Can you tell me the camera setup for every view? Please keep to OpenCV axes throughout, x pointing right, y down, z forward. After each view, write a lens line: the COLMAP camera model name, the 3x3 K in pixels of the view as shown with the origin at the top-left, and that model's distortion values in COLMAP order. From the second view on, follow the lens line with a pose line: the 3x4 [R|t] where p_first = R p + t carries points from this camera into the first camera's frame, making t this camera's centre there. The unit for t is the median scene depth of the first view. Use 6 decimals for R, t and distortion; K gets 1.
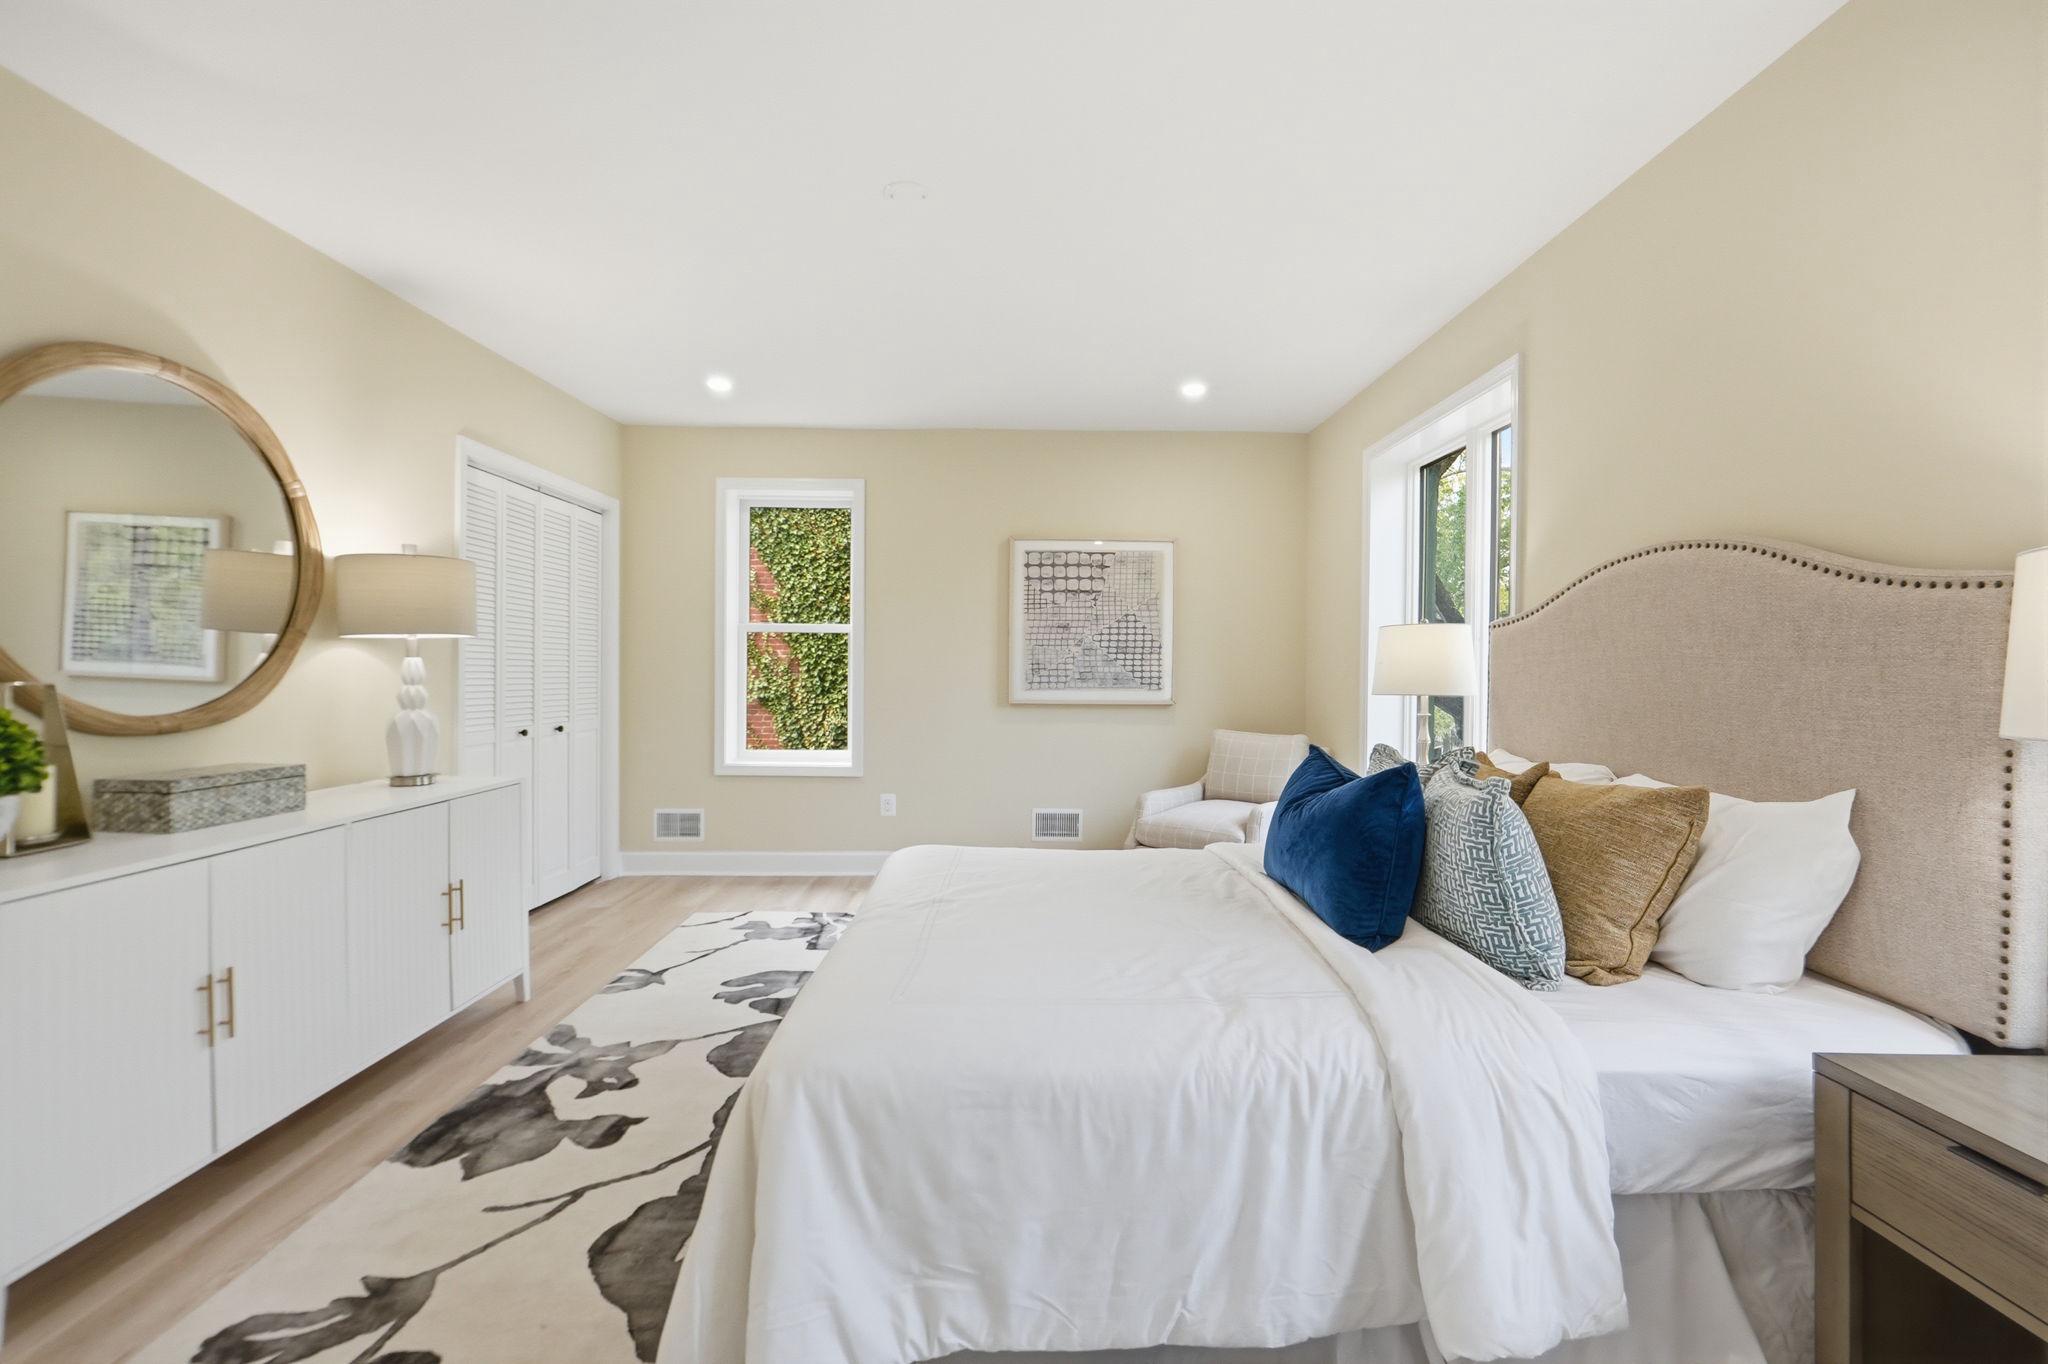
lens RADIAL K [[850.4, 0, 1033.0], [0, 850.4, 674.1], [0, 0, 1]] dist [-0.014151, 0.002071]
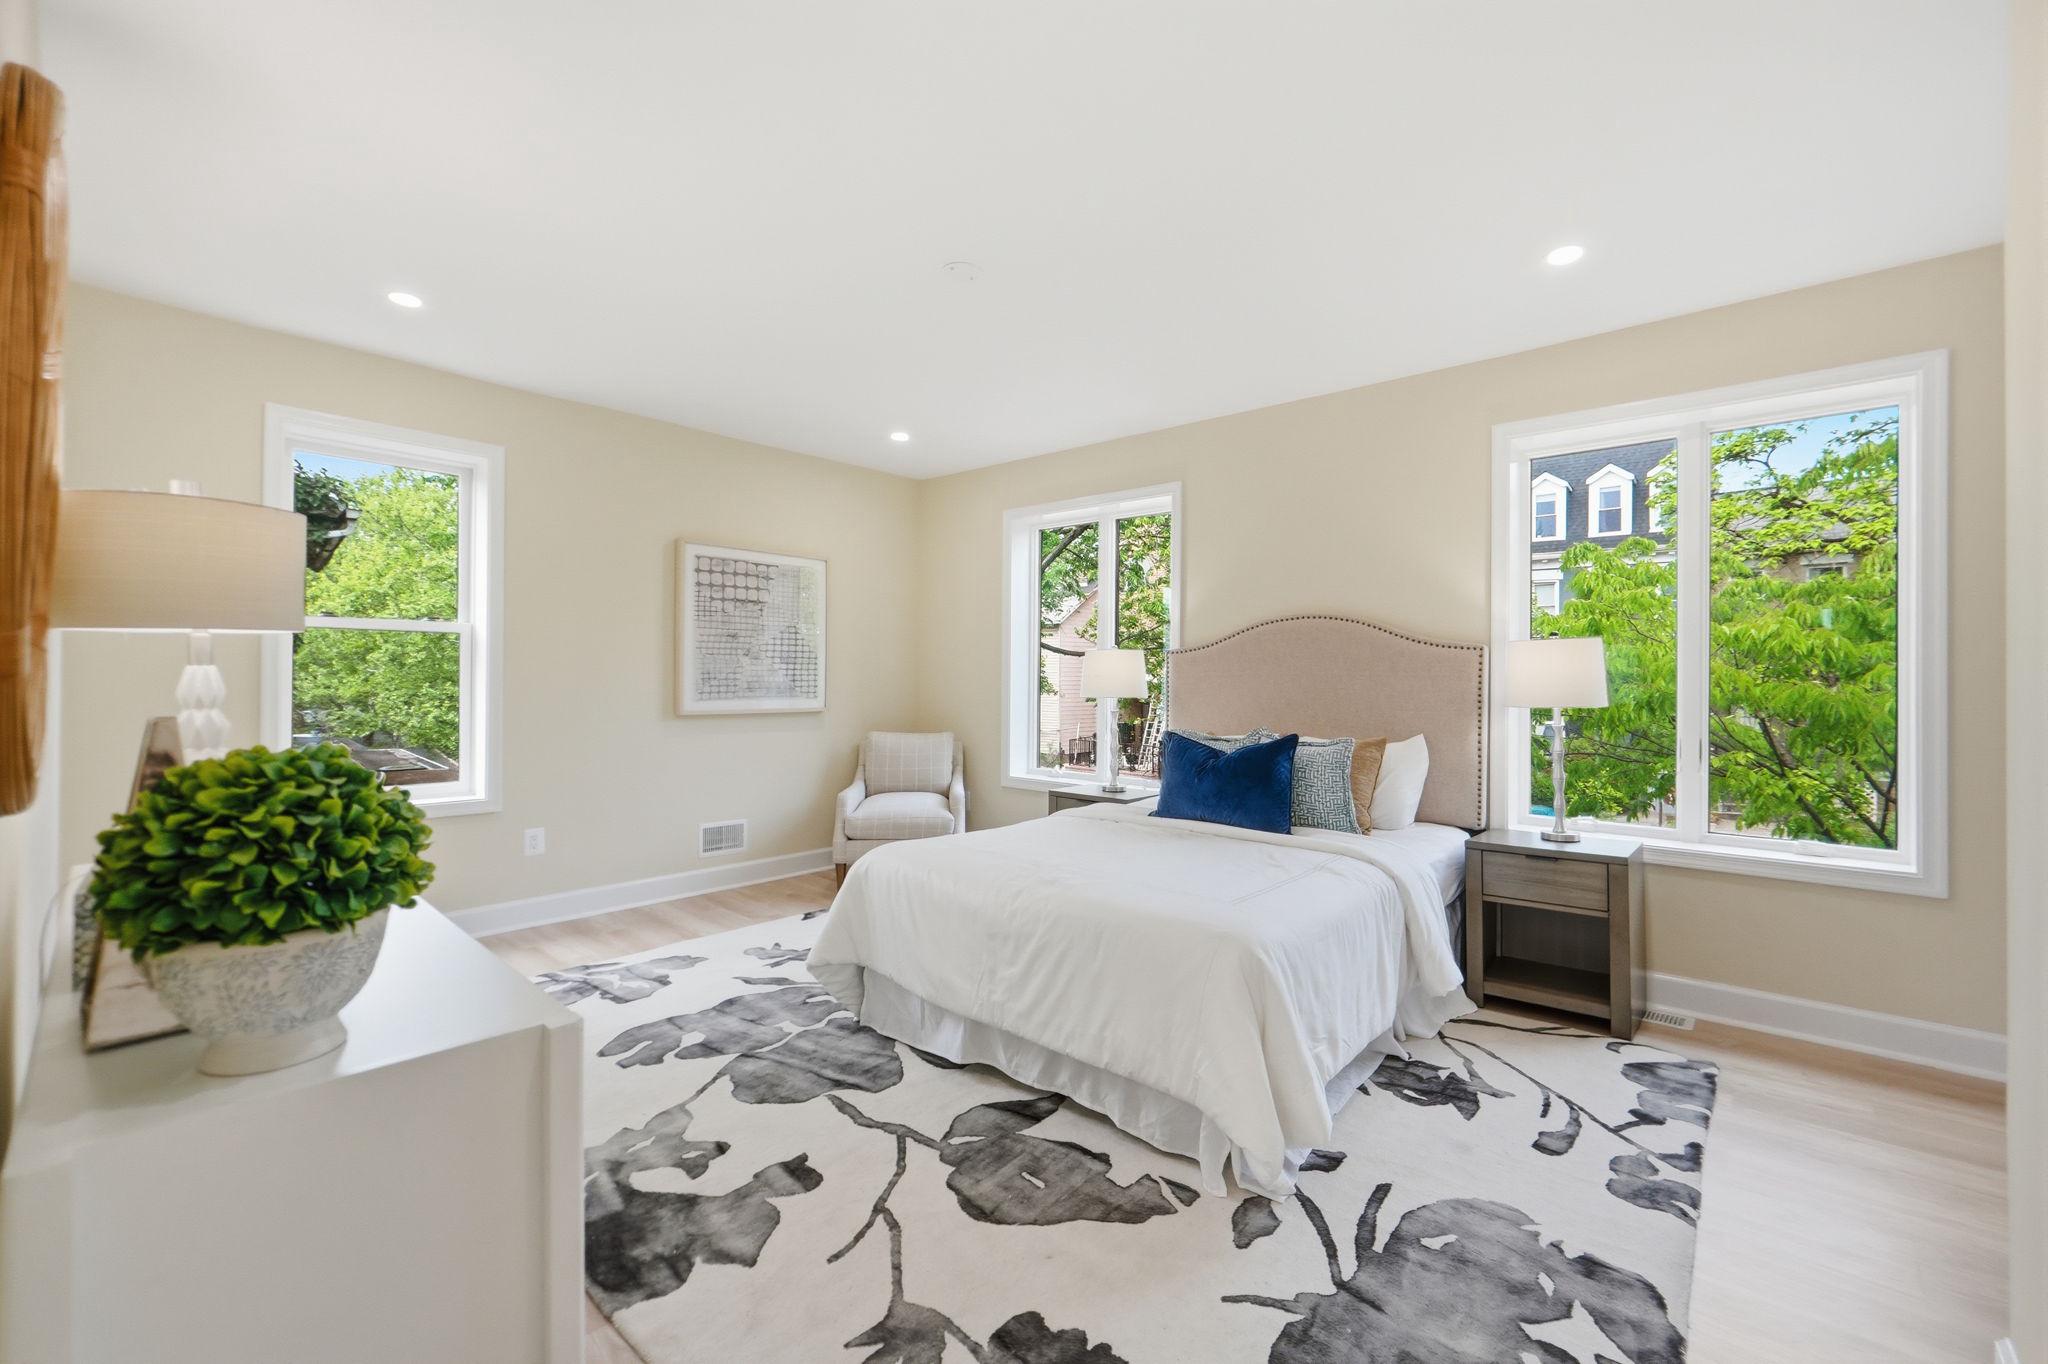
lens RADIAL K [[850.4, 0, 1037.4], [0, 850.4, 680.7], [0, 0, 1]] dist [-0.014151, 0.002071]
pose [[0.671537, -0.003019, 0.740965, -0.547910], [0.002106, 0.999995, 0.002167, -0.005998], [-0.740968, 0.000105, 0.671540, 0.090484]]
